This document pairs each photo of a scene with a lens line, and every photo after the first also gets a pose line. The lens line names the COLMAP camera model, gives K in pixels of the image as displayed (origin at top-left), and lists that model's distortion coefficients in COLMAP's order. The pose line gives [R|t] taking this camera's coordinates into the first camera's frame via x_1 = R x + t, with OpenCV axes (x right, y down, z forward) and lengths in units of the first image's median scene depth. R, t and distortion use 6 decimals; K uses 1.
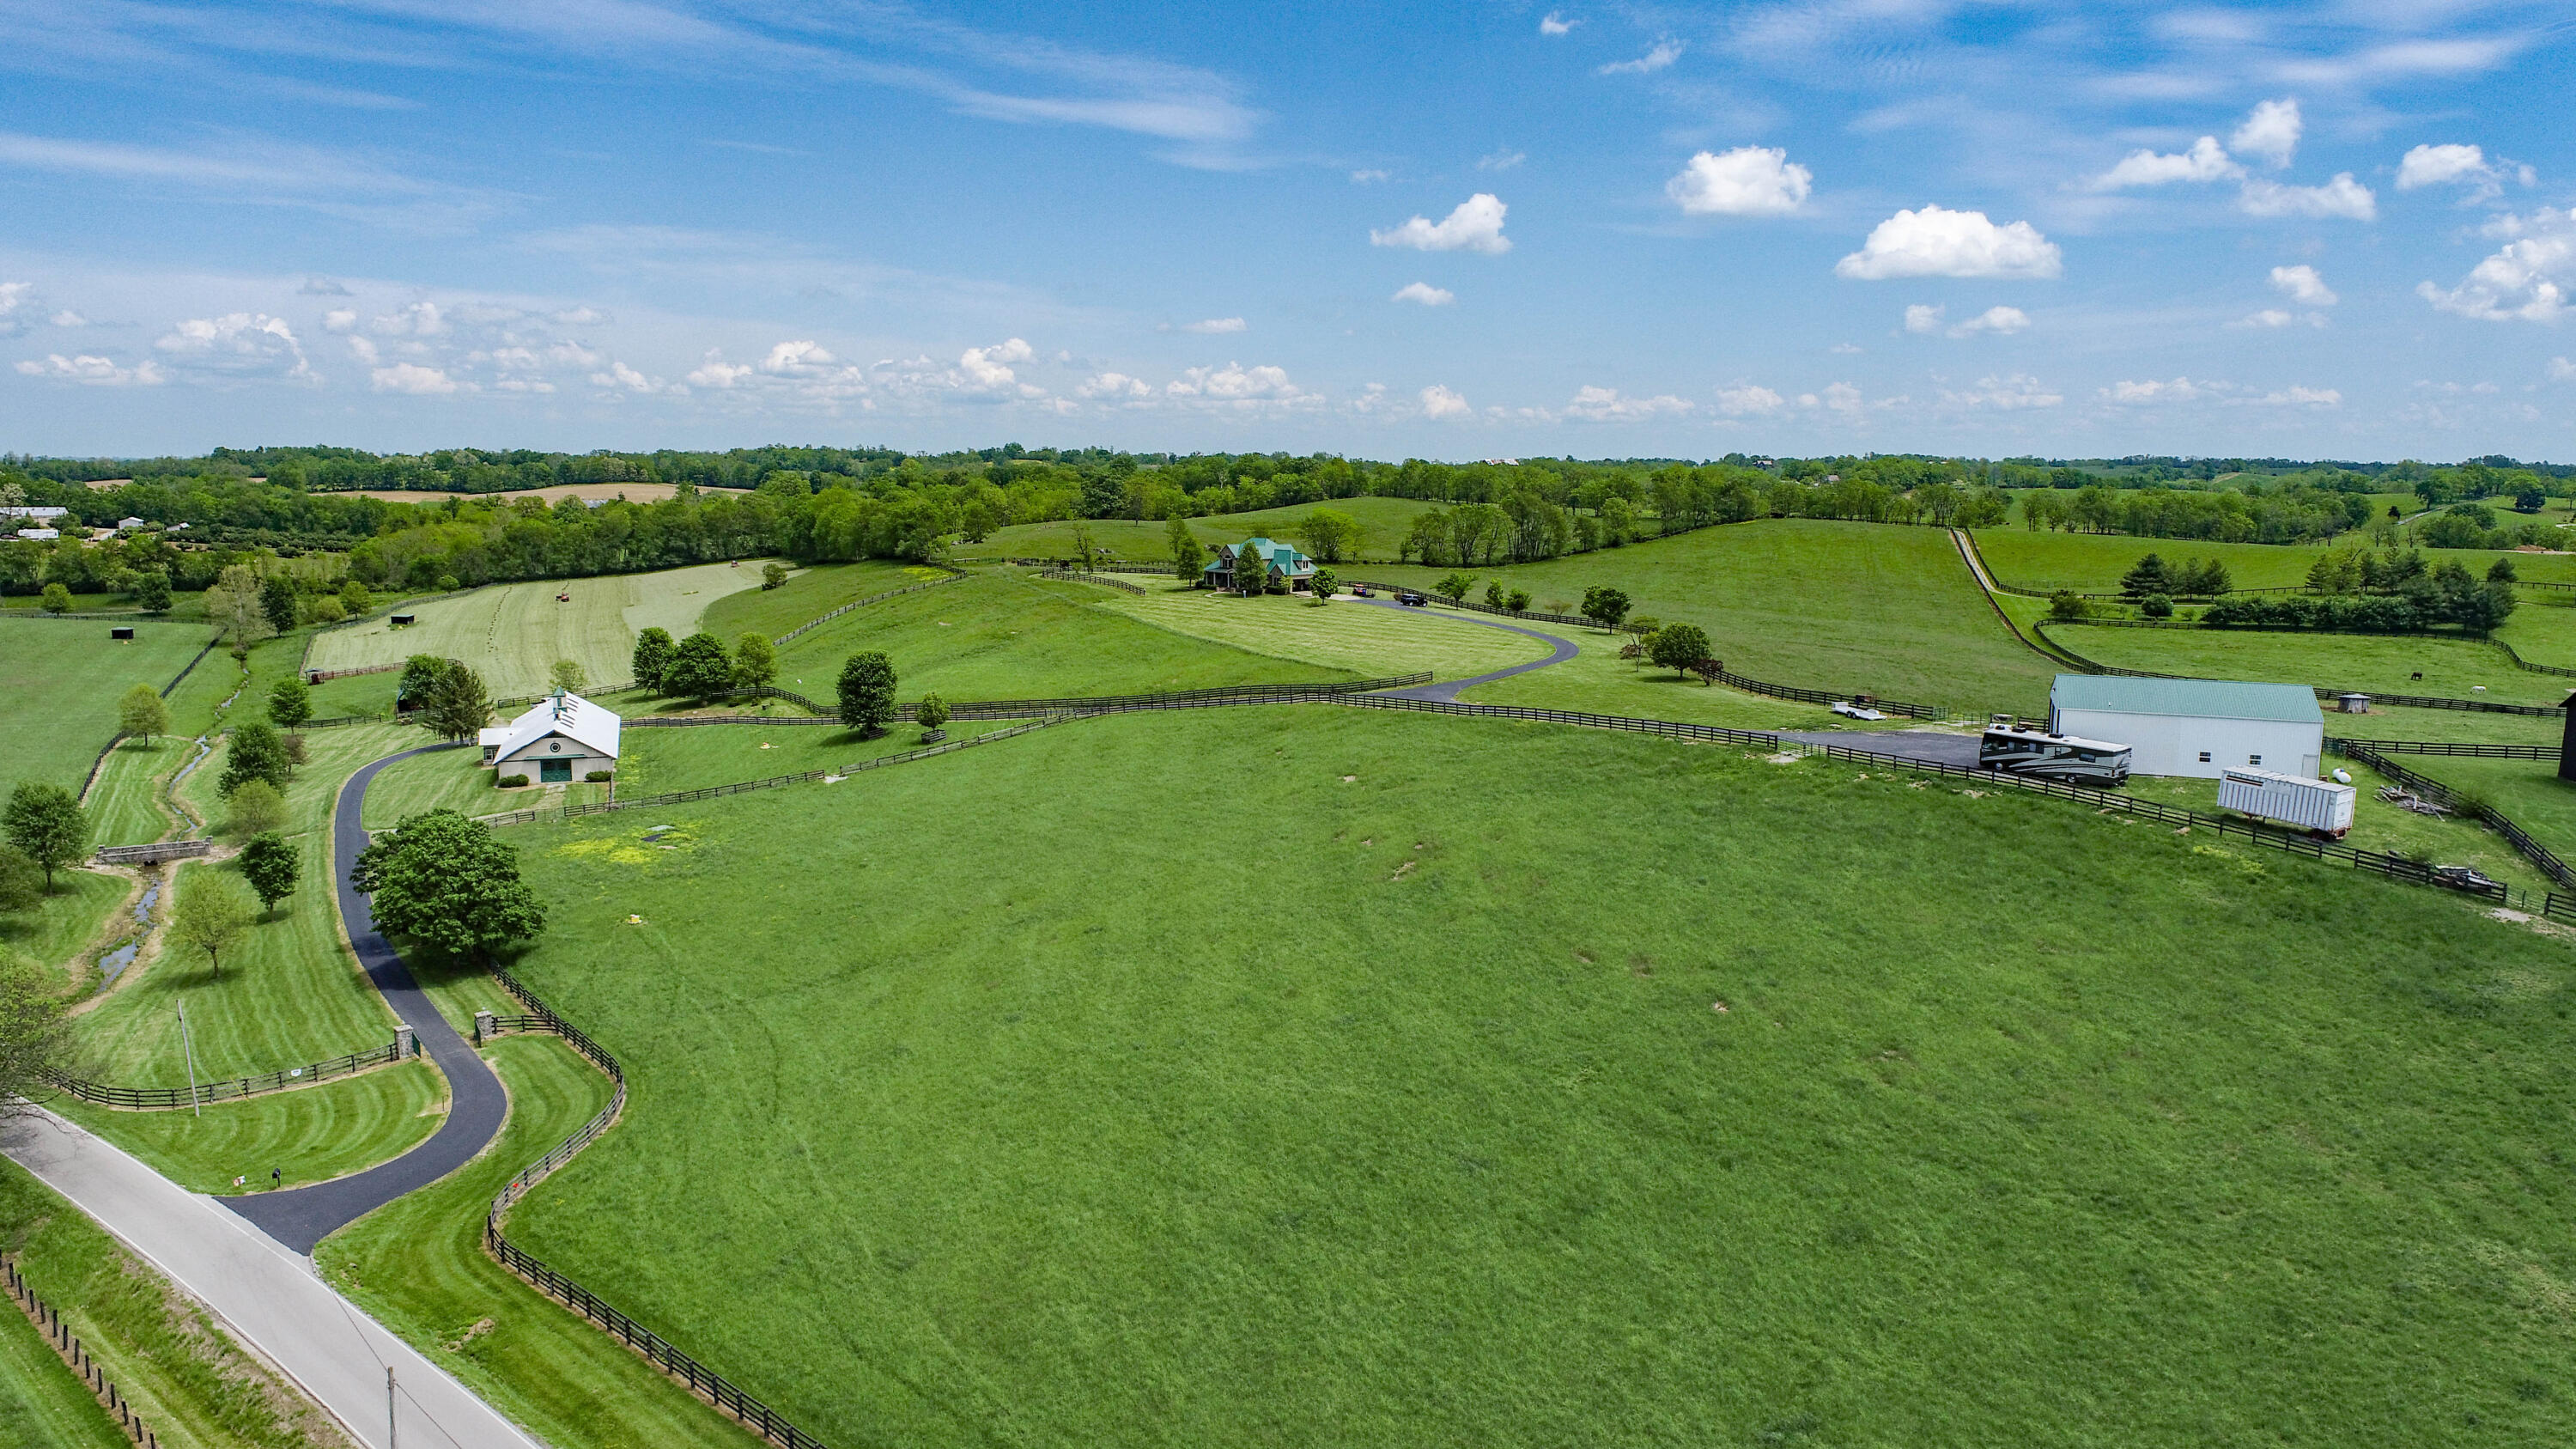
lens RADIAL K [[1765.2, 0, 1294.4], [0, 1765.2, 757.2], [0, 0, 1]] dist [-0.000029, 0.001281]
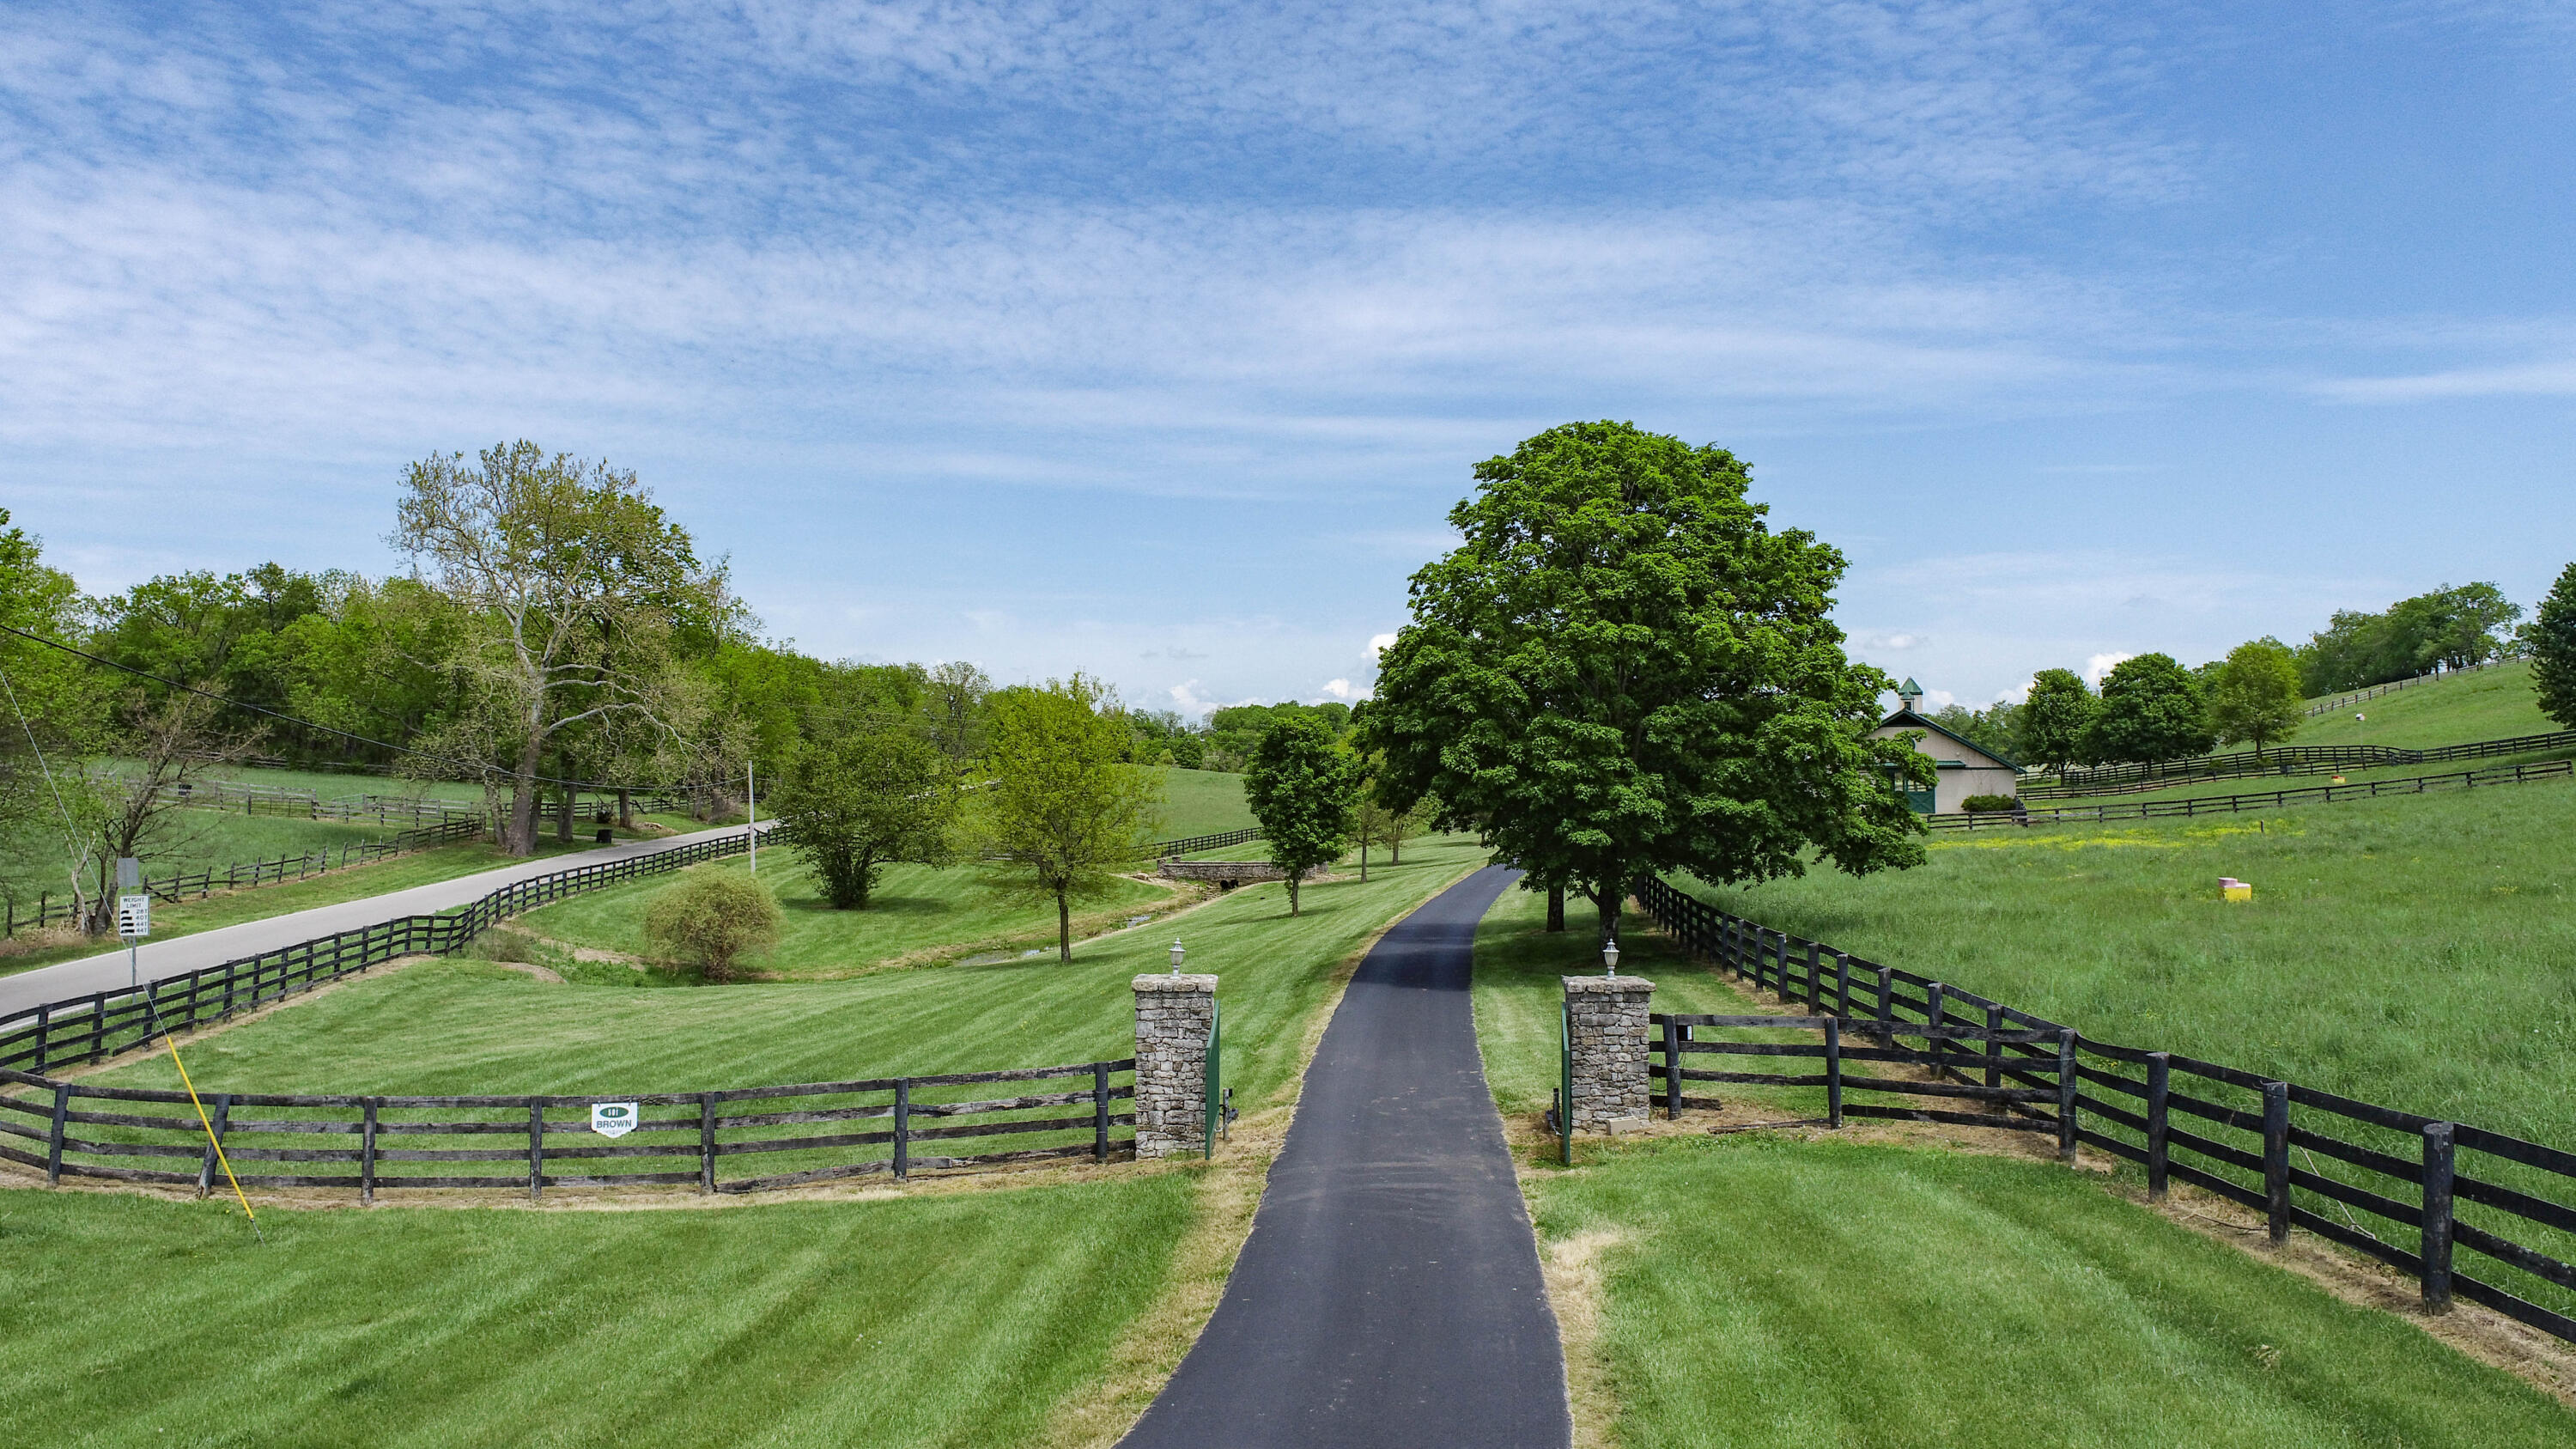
lens RADIAL K [[1766.3, 0, 1288.0], [0, 1766.3, 724.5], [0, 0, 1]] dist [-0.005989, -0.000053]
pose [[0.757845, -0.027573, -0.651852, -0.108291], [-0.104210, 0.981164, -0.162658, 0.044209], [0.644058, 0.191199, 0.740697, 0.247499]]
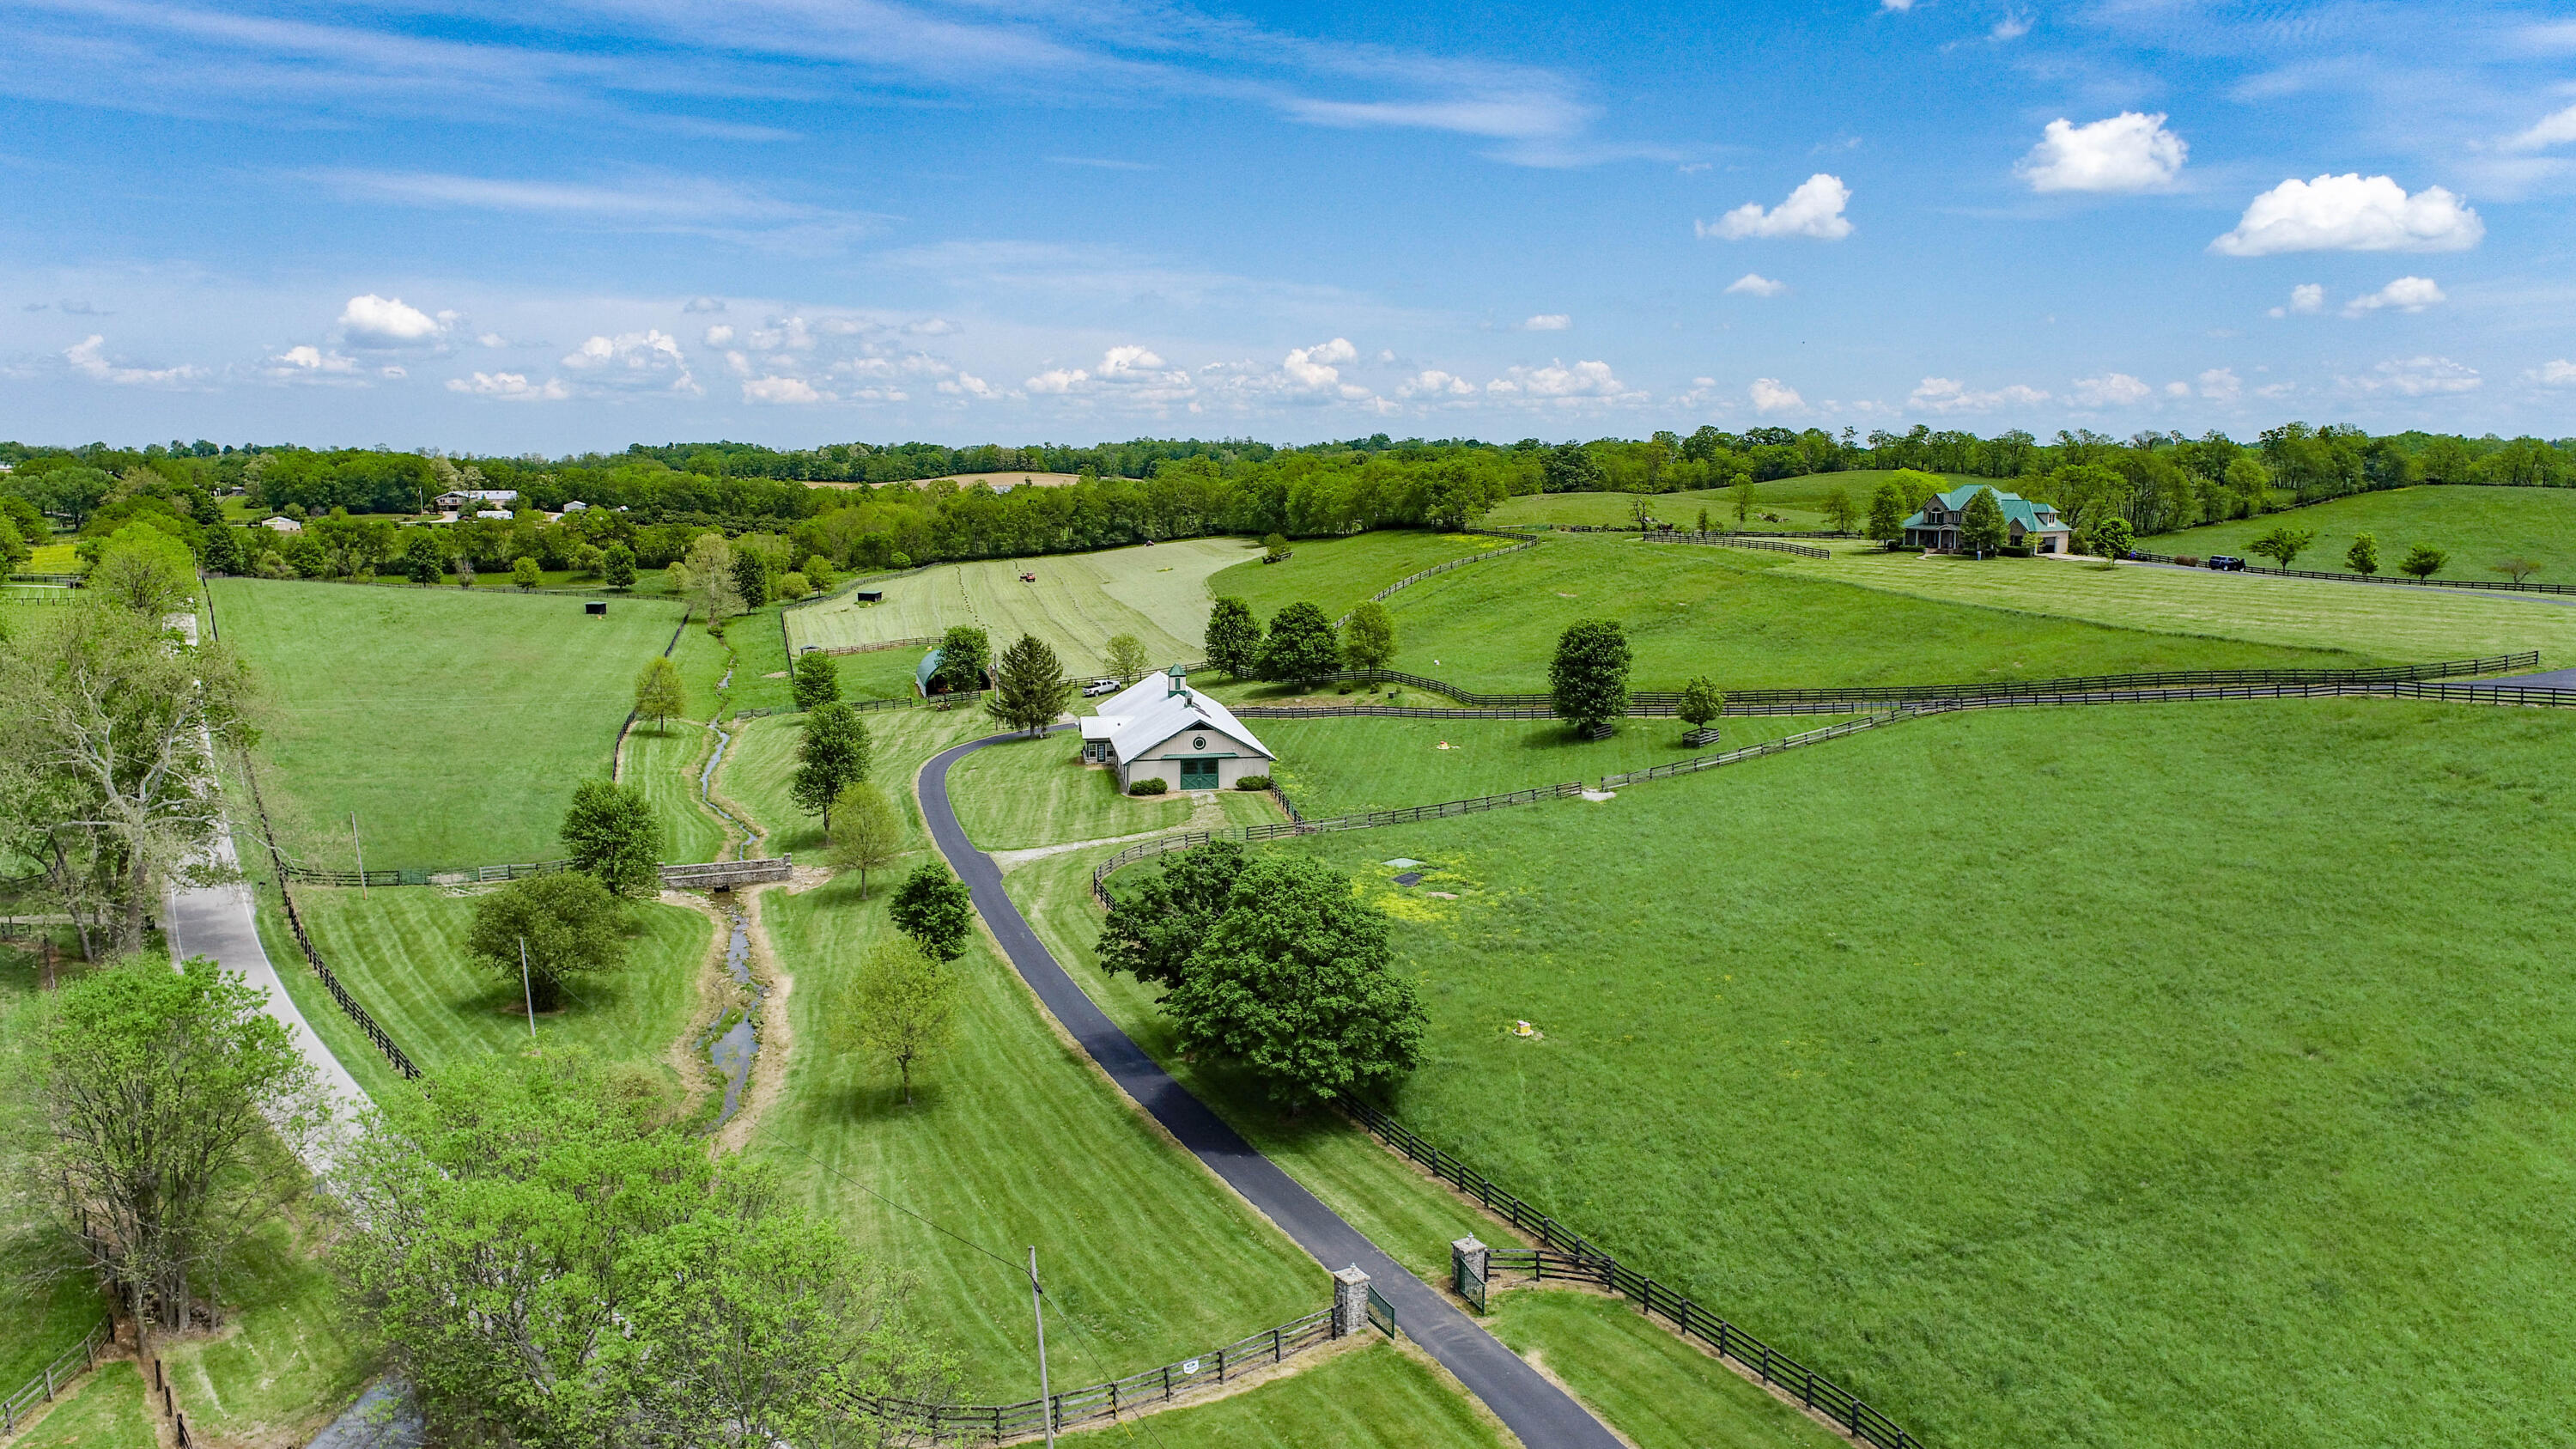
lens RADIAL K [[1766.3, 0, 1288.0], [0, 1766.3, 724.5], [0, 0, 1]] dist [-0.005989, -0.000053]
pose [[0.984207, 0.016603, -0.176239, -0.122858], [-0.019878, 0.999661, -0.016835, -0.000813], [0.175899, 0.020072, 0.984204, 0.133424]]
